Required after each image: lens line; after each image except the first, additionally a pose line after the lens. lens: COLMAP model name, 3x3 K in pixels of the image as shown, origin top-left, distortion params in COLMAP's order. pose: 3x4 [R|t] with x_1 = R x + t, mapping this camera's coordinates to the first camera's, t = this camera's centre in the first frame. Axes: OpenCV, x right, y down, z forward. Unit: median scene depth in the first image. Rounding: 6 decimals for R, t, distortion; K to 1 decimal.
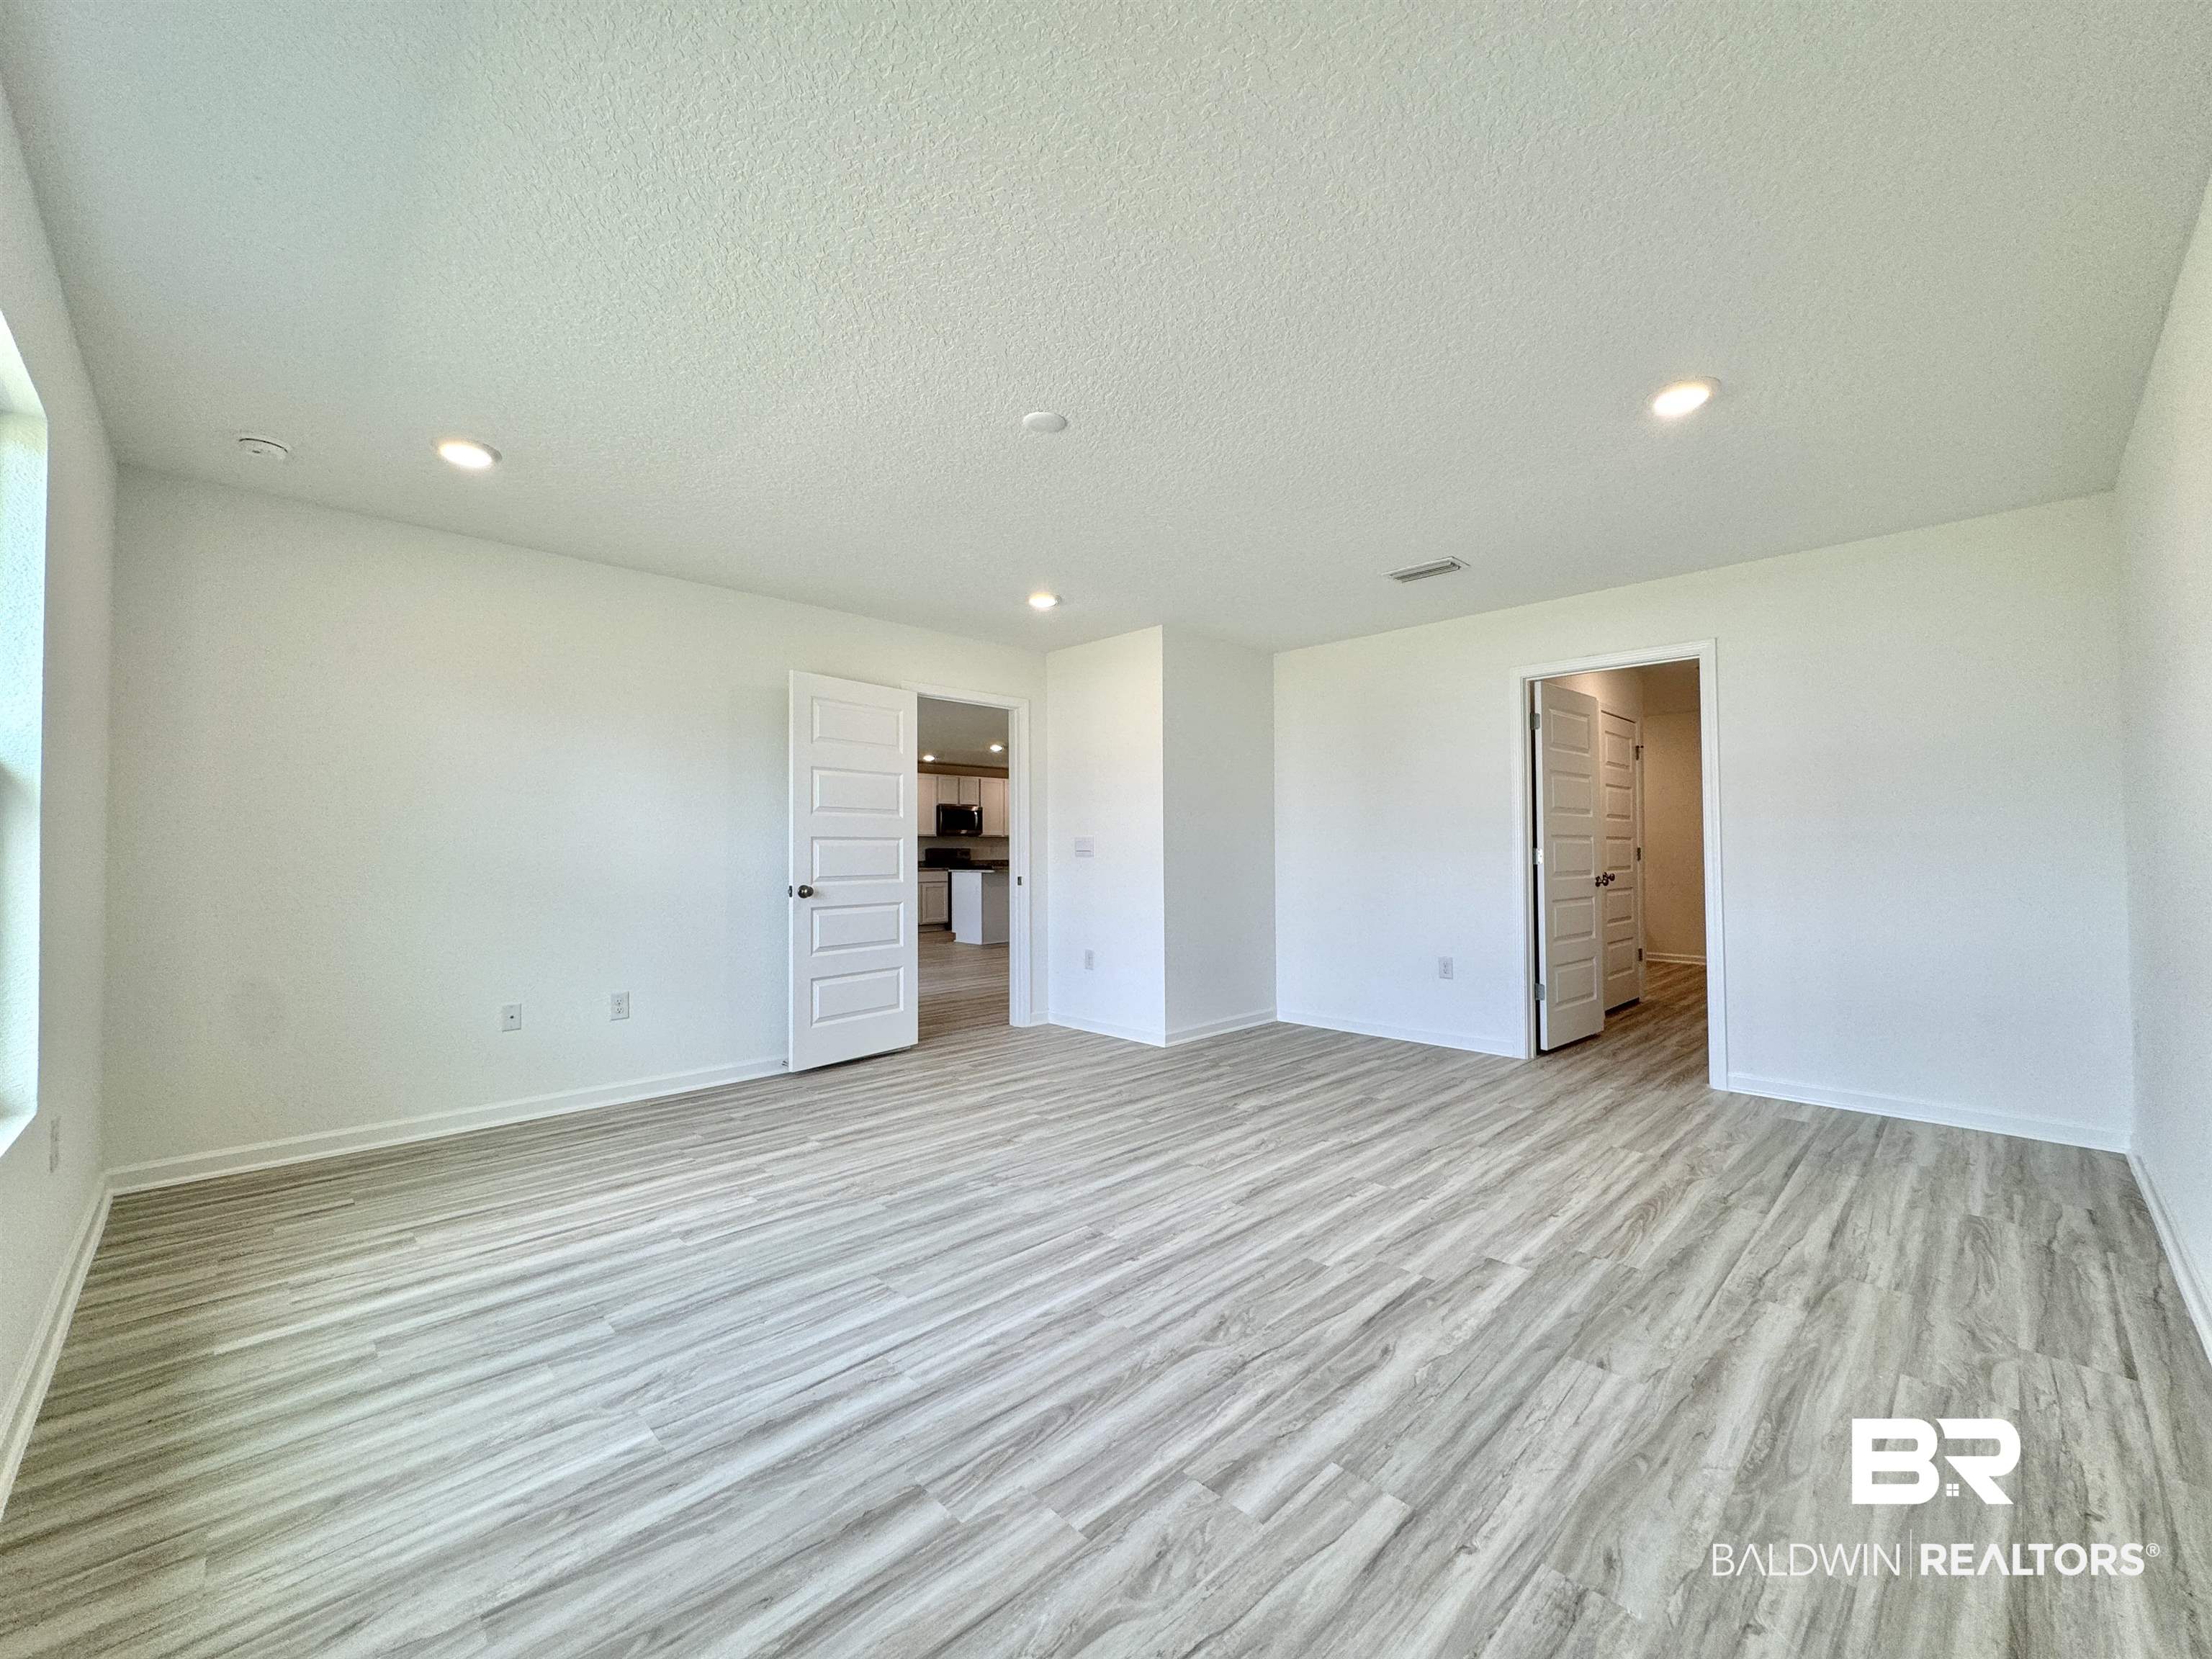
lens RADIAL K [[881.2, 0, 1103.0], [0, 881.2, 835.6], [0, 0, 1]] dist [0.000178, 0.000283]
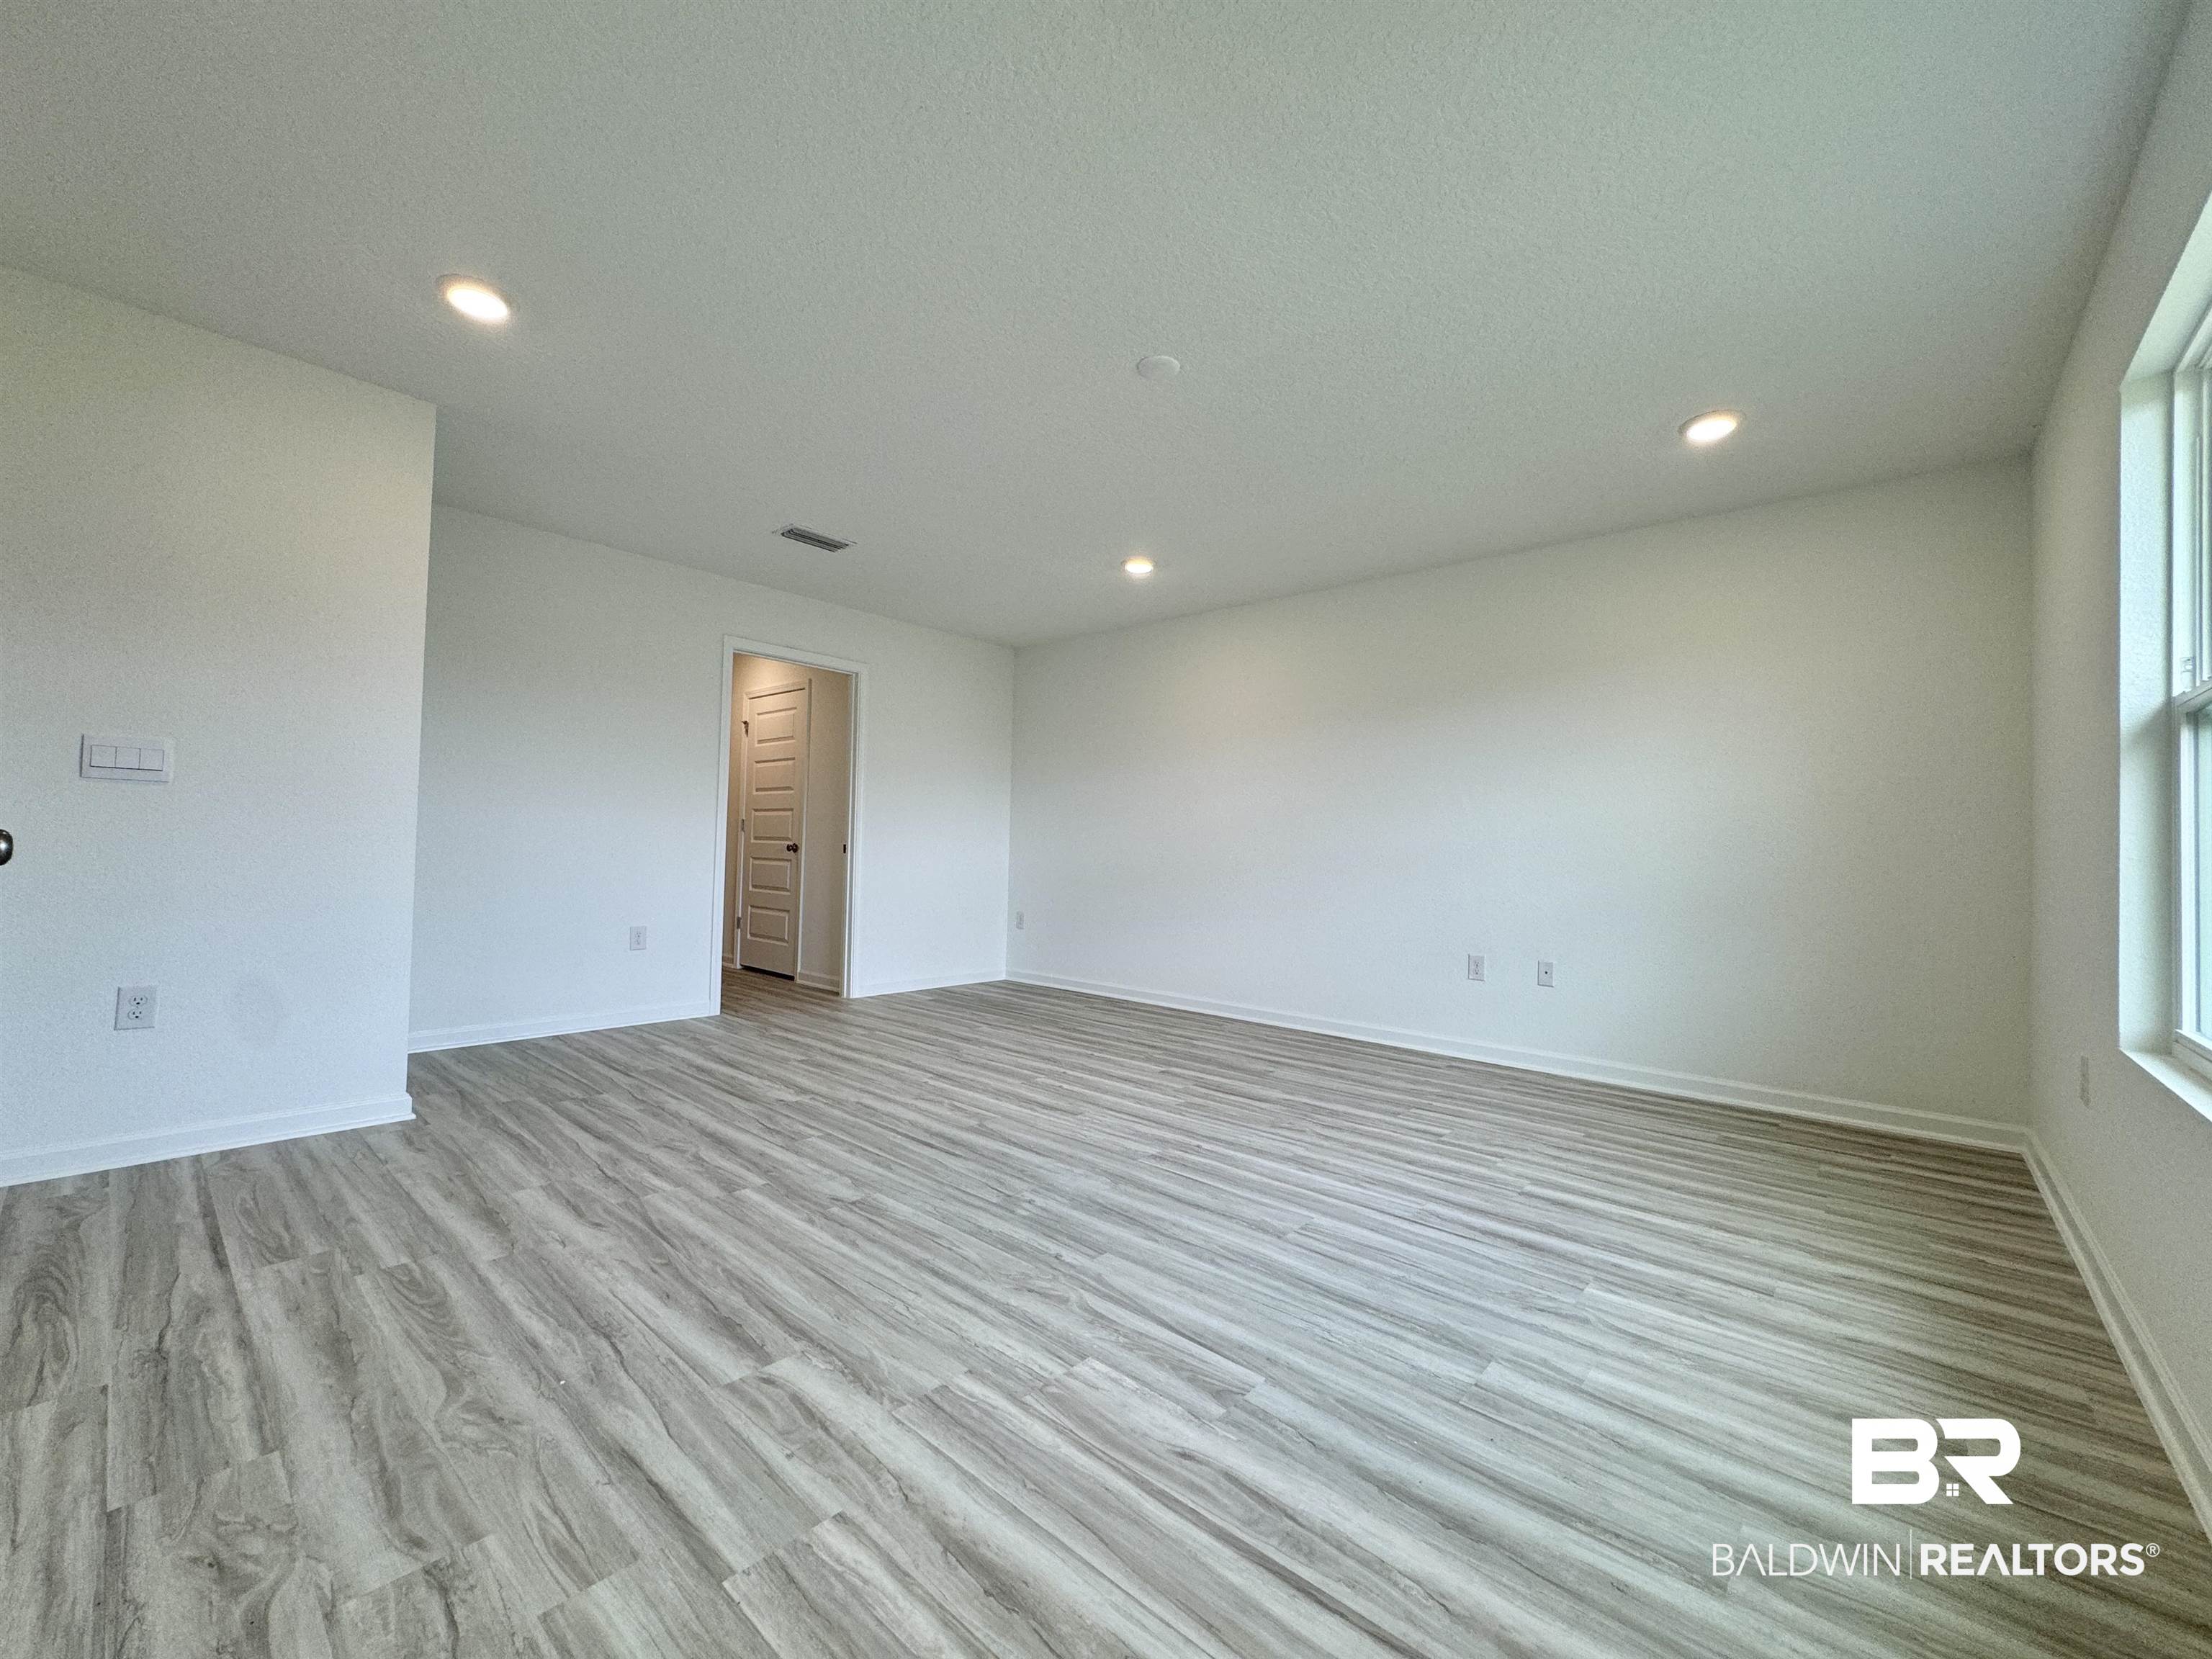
lens RADIAL K [[881.2, 0, 1107.0], [0, 881.2, 831.5], [0, 0, 1]] dist [0.000178, 0.000283]
pose [[-0.070960, 0.025417, 0.997155, -1.071966], [-0.043350, 0.998652, -0.028540, 0.088029], [-0.996537, -0.045252, -0.069762, 1.135141]]
